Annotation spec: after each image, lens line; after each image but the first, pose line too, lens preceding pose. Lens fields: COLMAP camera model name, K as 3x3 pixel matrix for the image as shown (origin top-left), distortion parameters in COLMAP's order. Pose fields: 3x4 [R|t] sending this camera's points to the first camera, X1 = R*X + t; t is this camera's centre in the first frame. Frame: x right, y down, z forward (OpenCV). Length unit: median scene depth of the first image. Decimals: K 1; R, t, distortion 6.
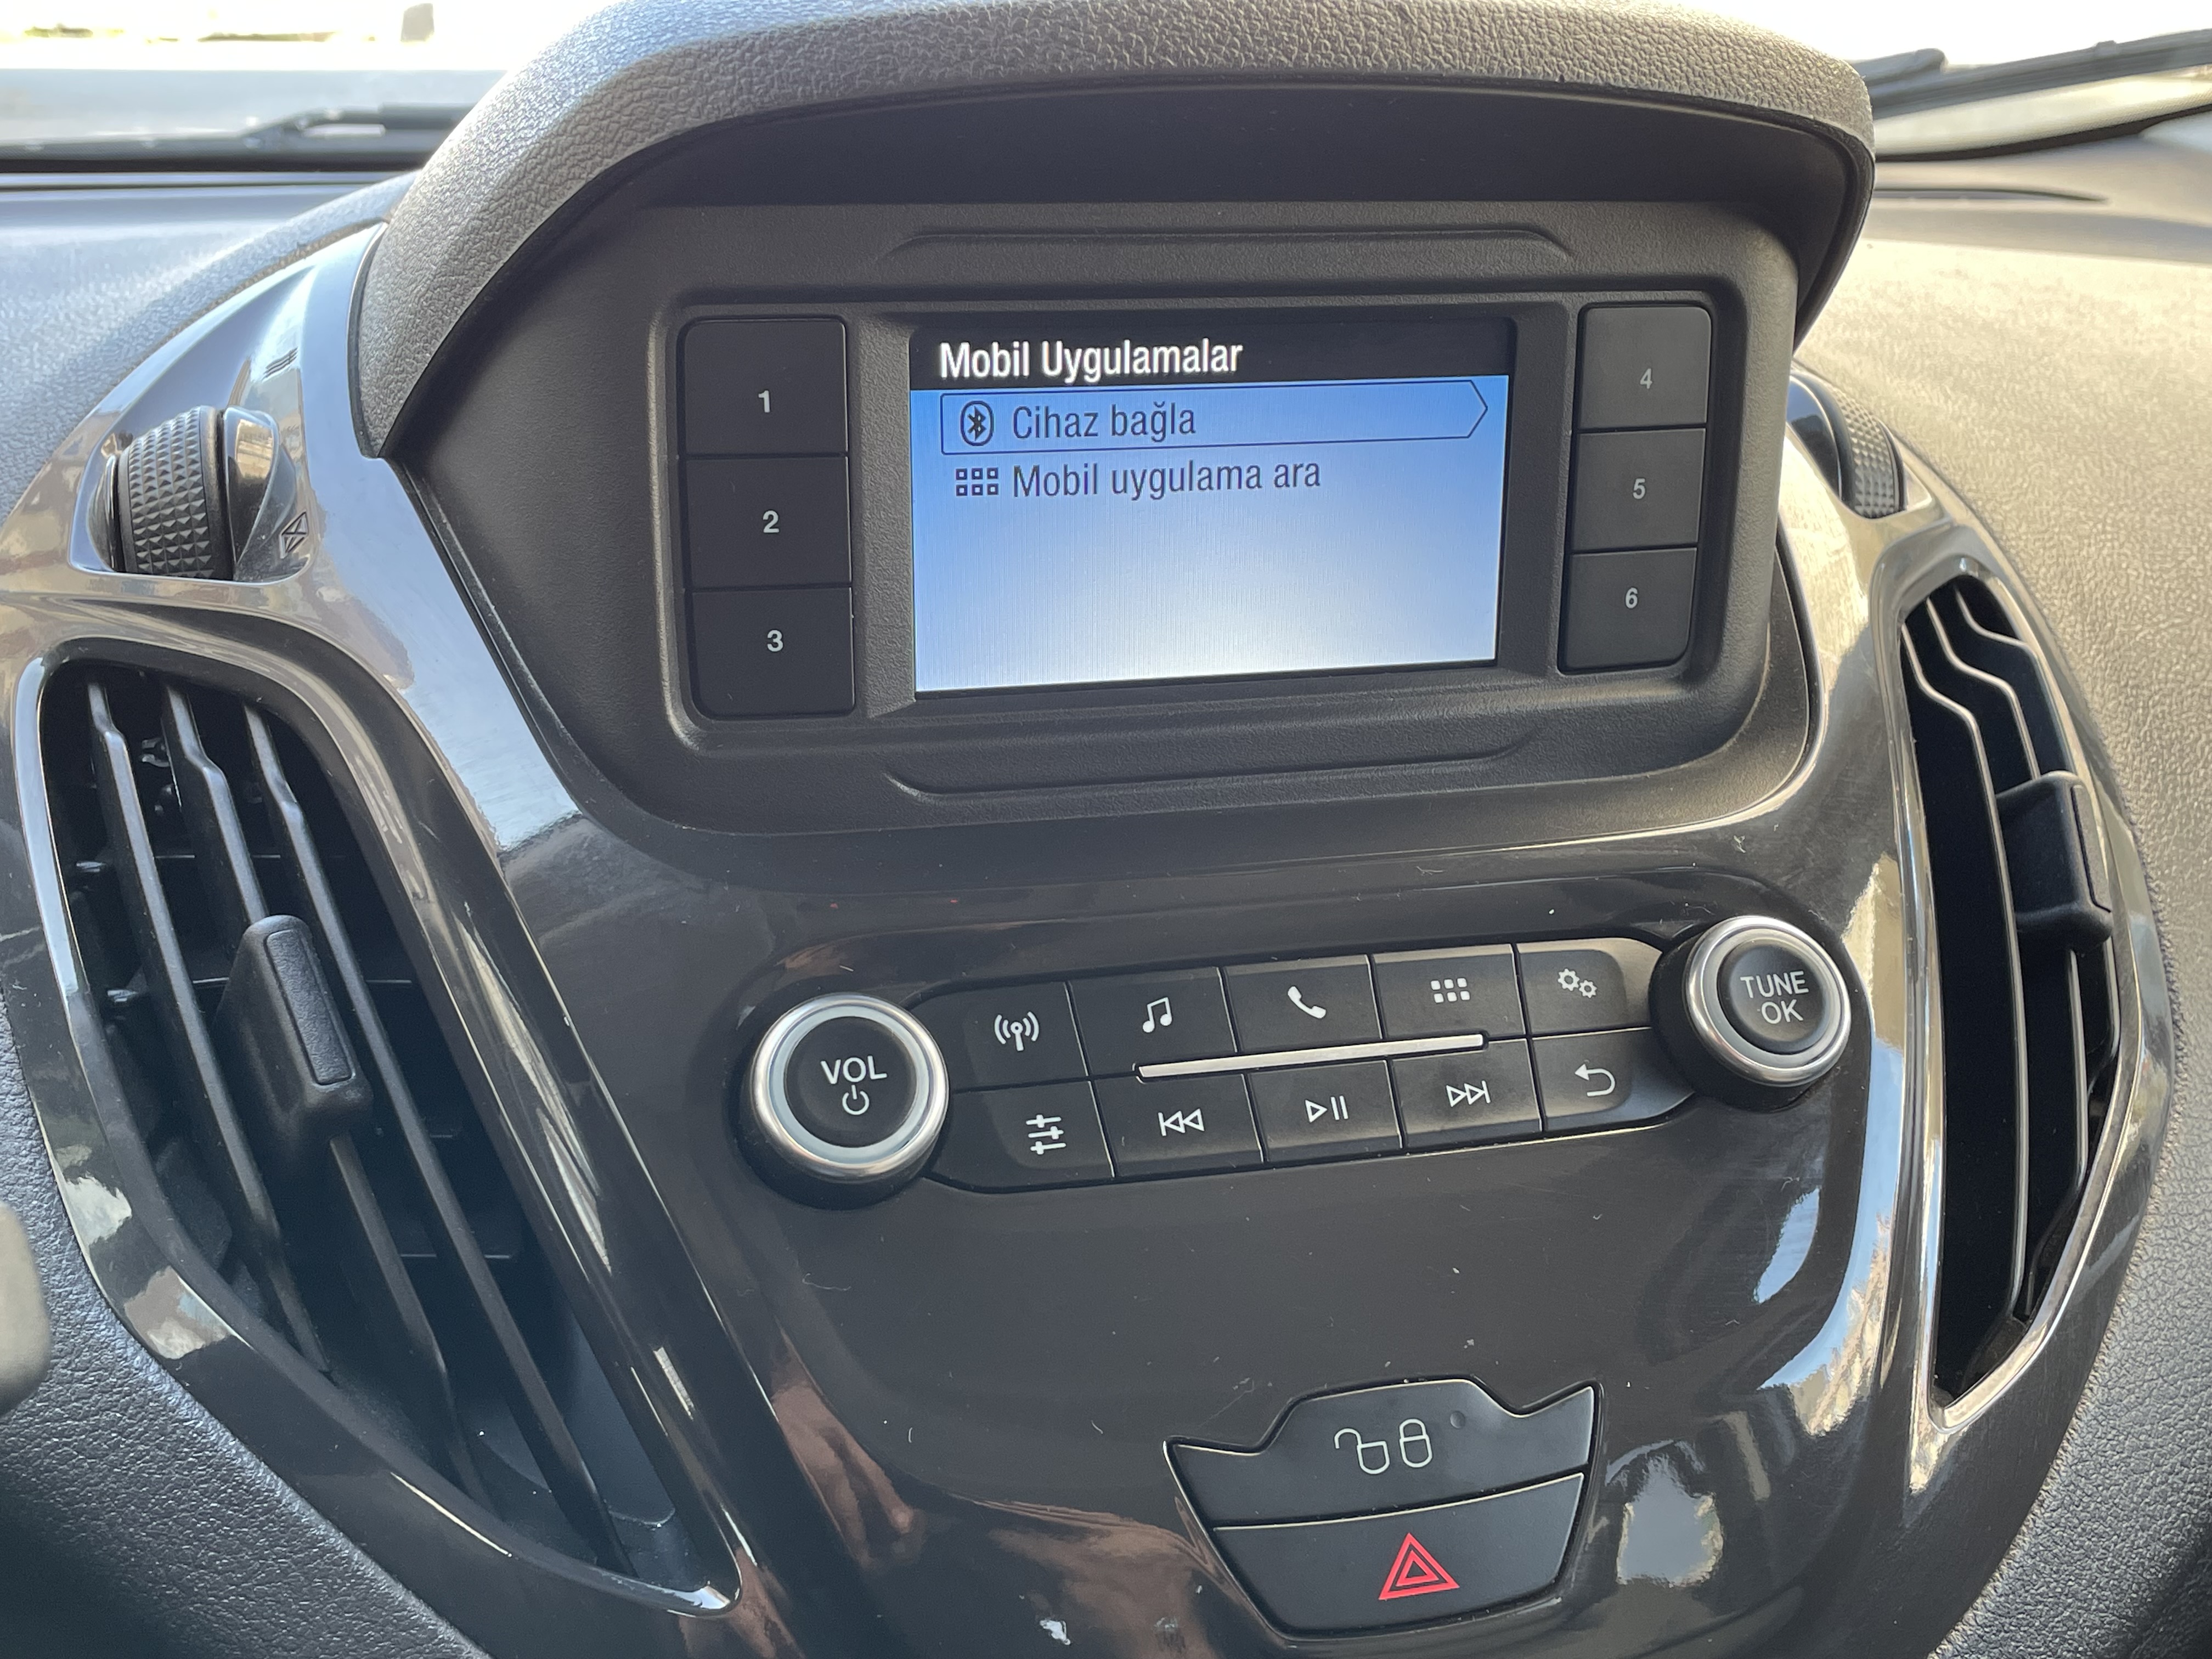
lens RADIAL K [[2480.8, 0, 1102.3], [0, 2480.8, 800.7], [0, 0, 1]] dist [0.118468, -0.214527]
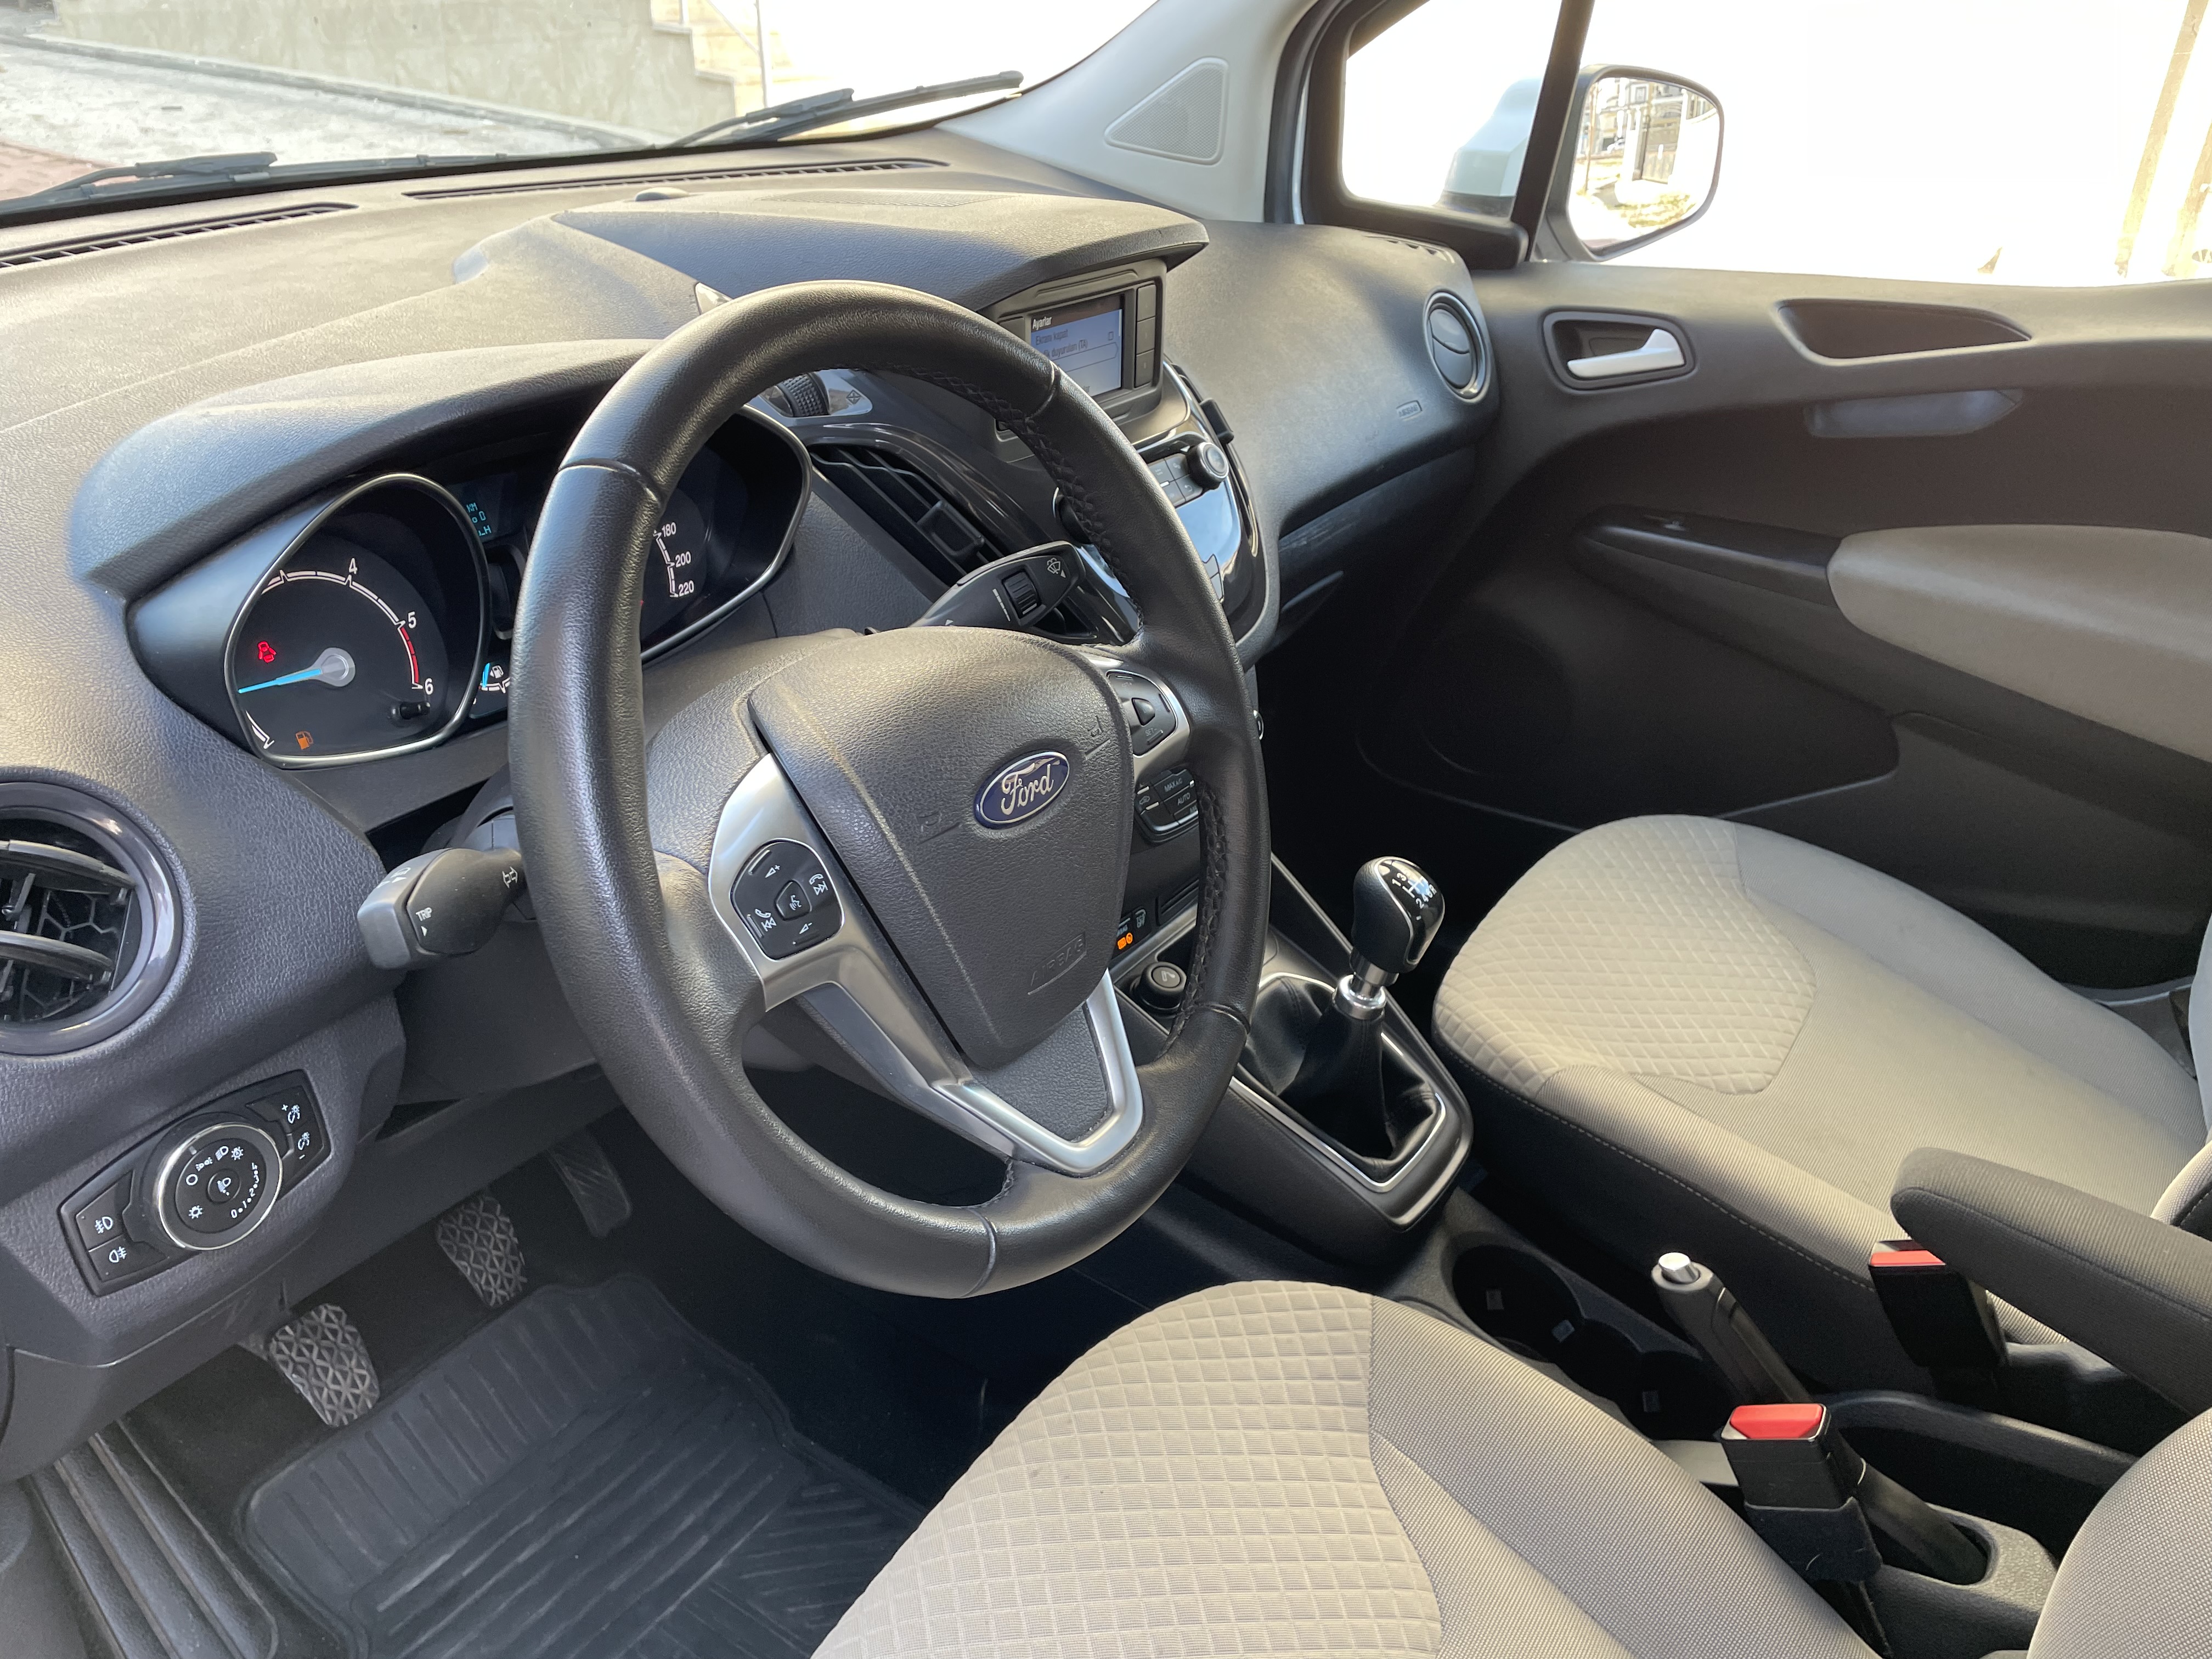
lens RADIAL K [[1684.4, 0, 1087.9], [0, 1684.4, 844.8], [0, 0, 1]] dist [0.080182, -0.120983]
pose [[0.757727, -0.294882, 0.582147, -1.608043], [0.159935, 0.948790, 0.272430, -0.108229], [-0.632670, -0.113322, 0.766085, -1.029448]]
